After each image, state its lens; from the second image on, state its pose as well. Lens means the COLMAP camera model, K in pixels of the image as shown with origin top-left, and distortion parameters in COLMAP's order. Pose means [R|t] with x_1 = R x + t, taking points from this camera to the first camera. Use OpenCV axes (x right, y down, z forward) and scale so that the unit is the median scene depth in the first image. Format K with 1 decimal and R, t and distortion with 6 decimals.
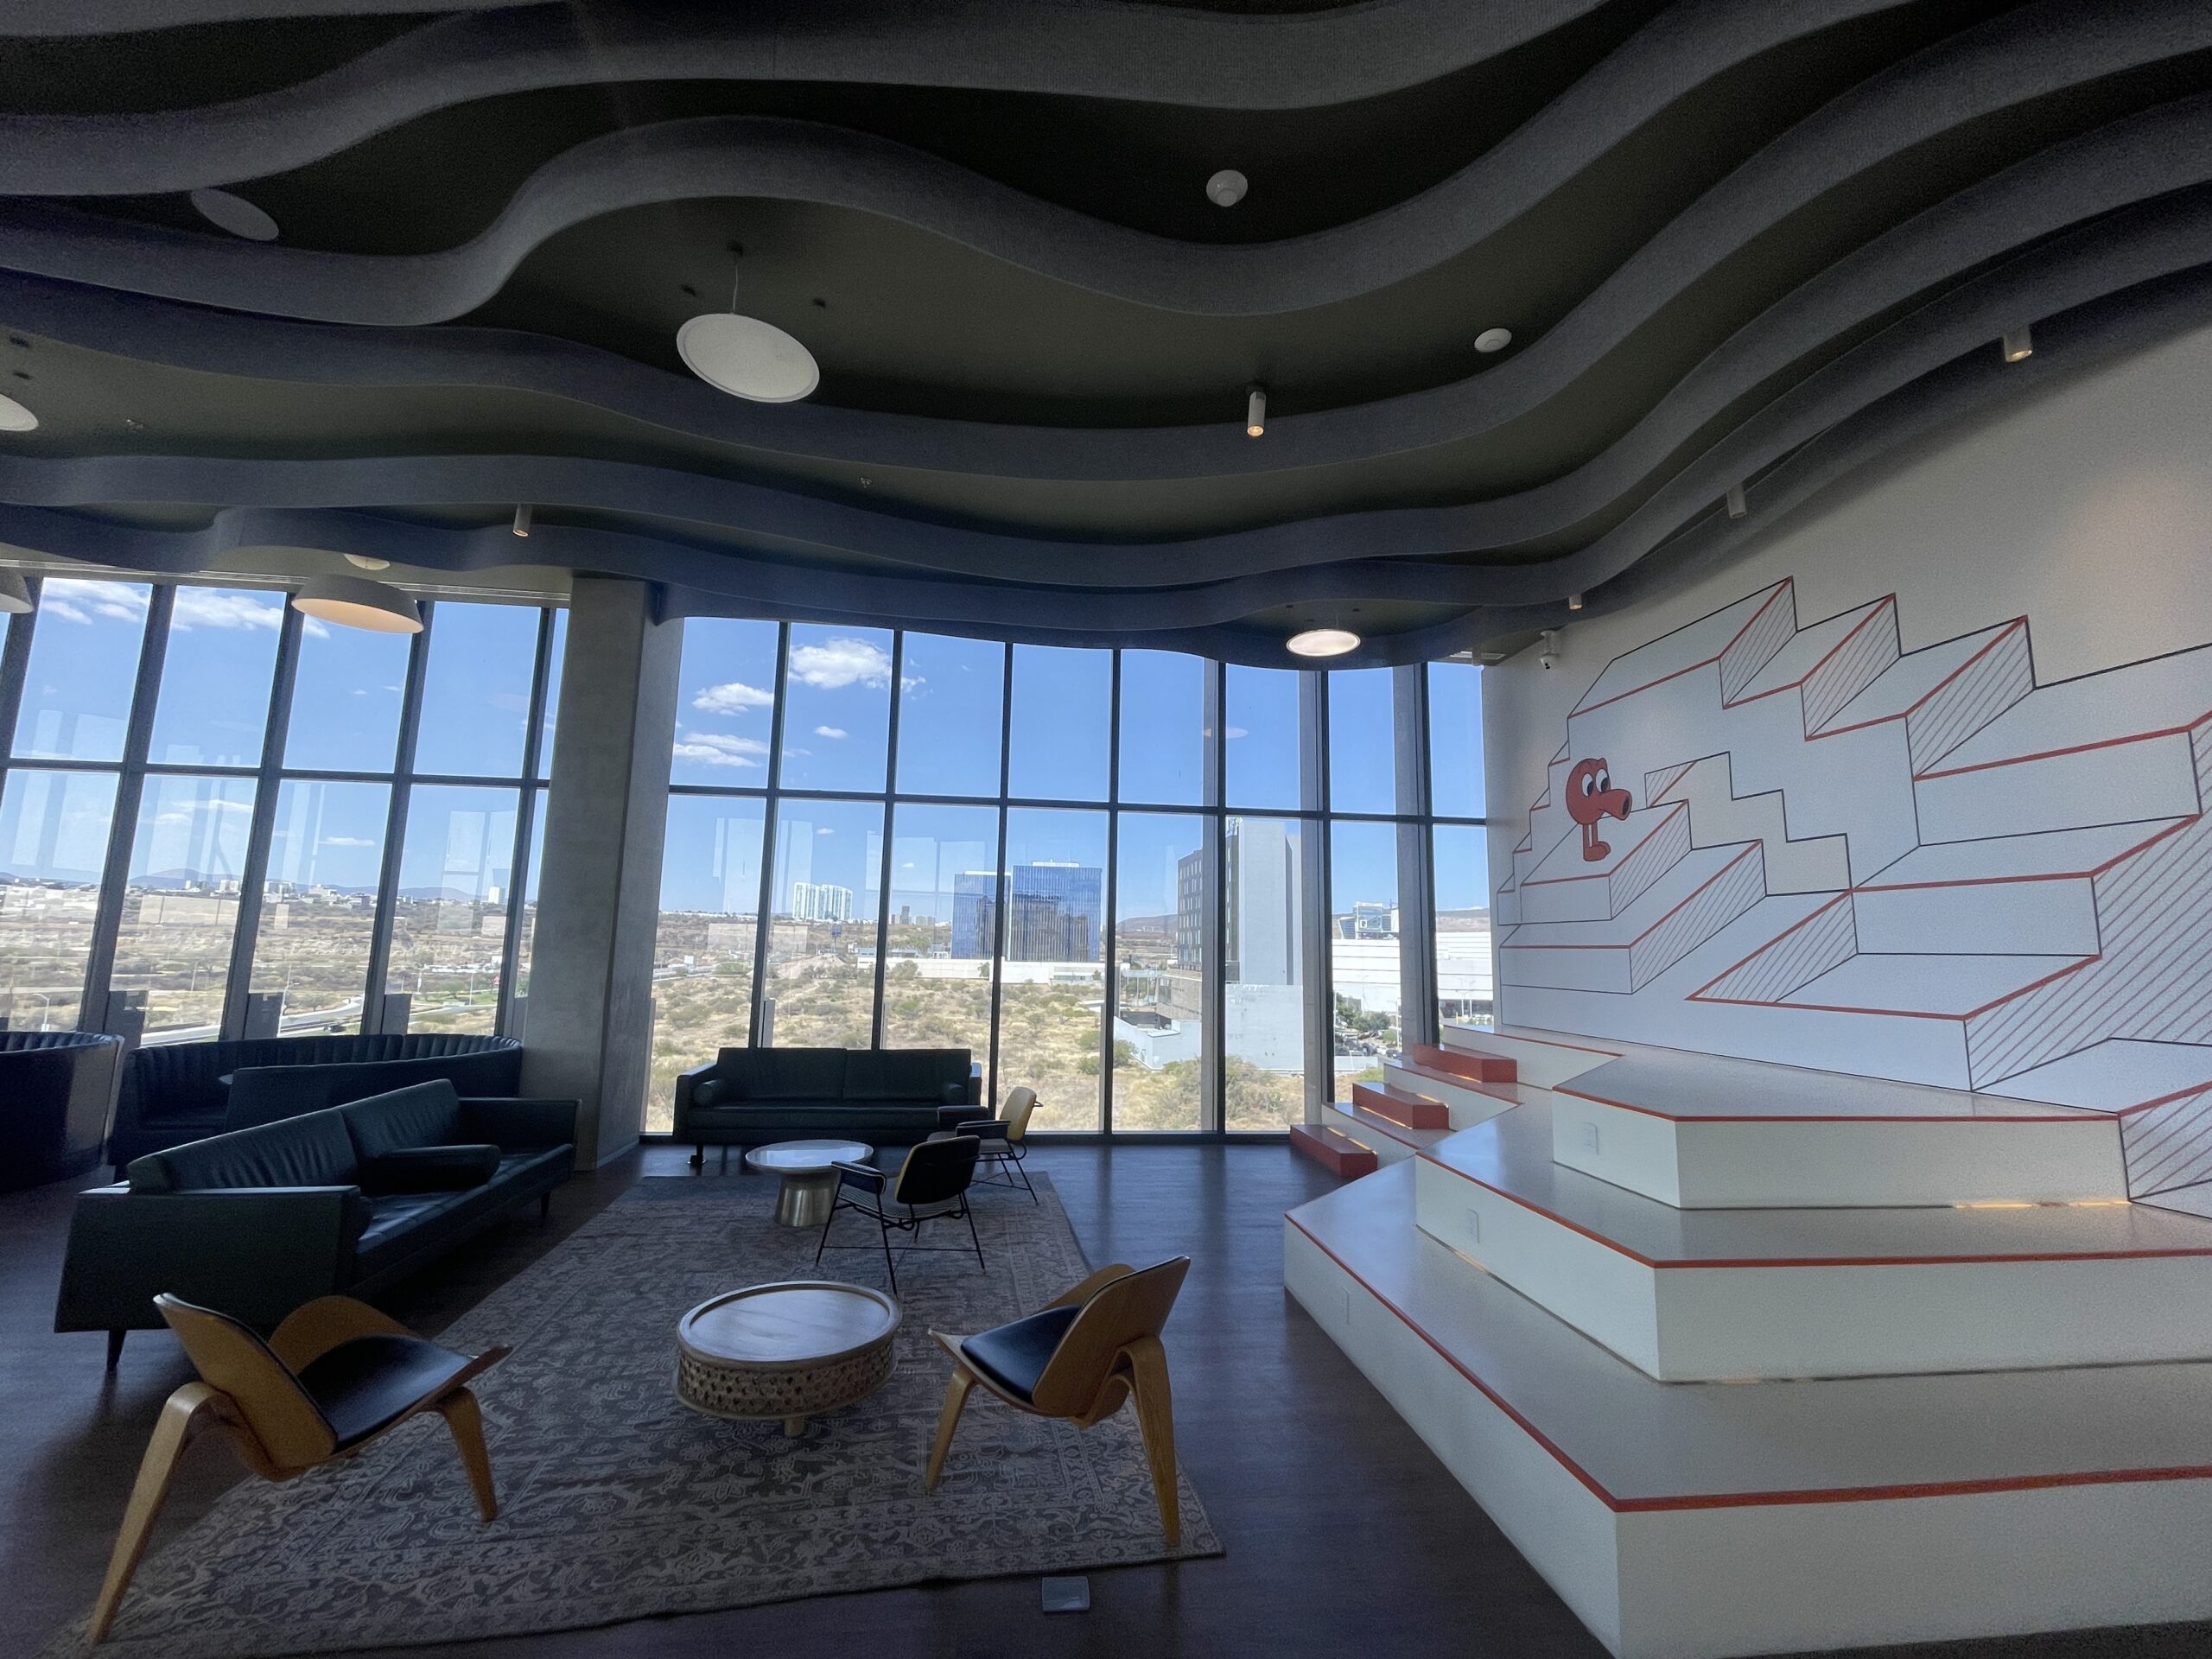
lens RADIAL K [[897.3, 0, 1105.1], [0, 897.3, 828.0], [0, 0, 1]] dist [-0.003923, 0.000367]
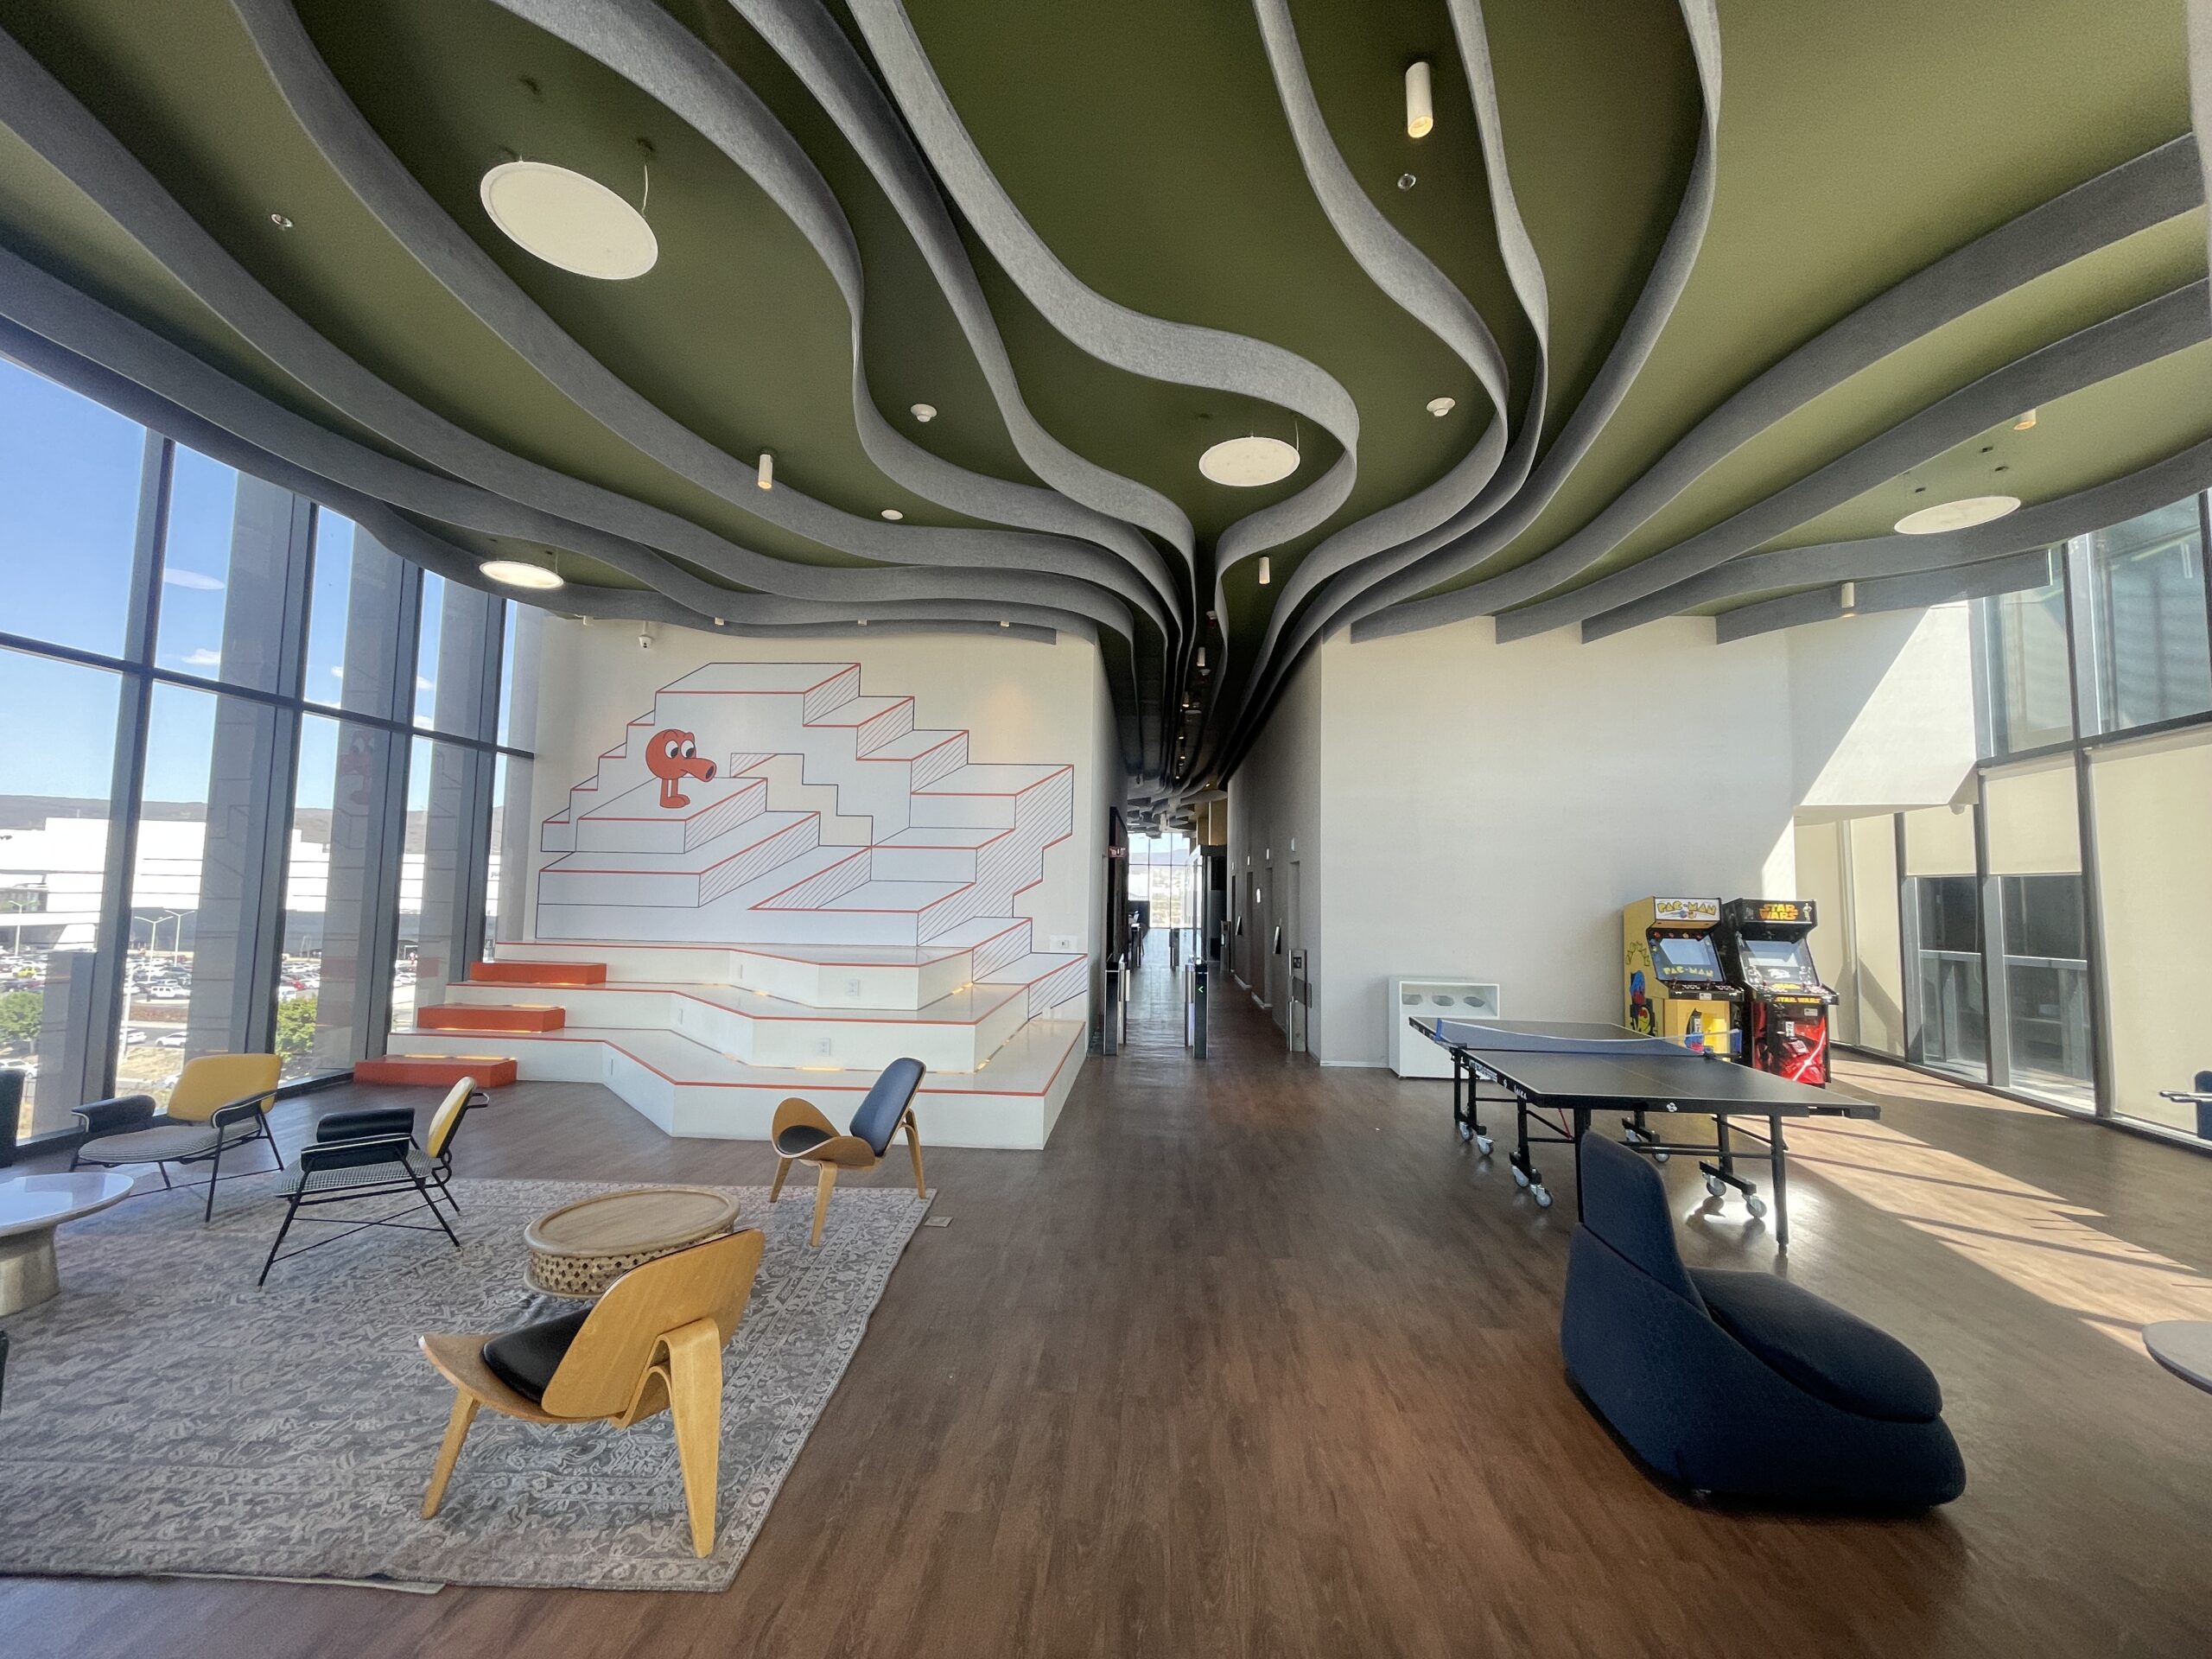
lens RADIAL K [[897.3, 0, 1100.9], [0, 897.3, 825.2], [0, 0, 1]] dist [-0.003923, 0.000367]
pose [[0.181829, 0.055264, 0.981776, -0.666519], [-0.147444, 0.988664, -0.028344, 0.006247], [-0.972213, -0.139603, 0.187916, 0.144781]]
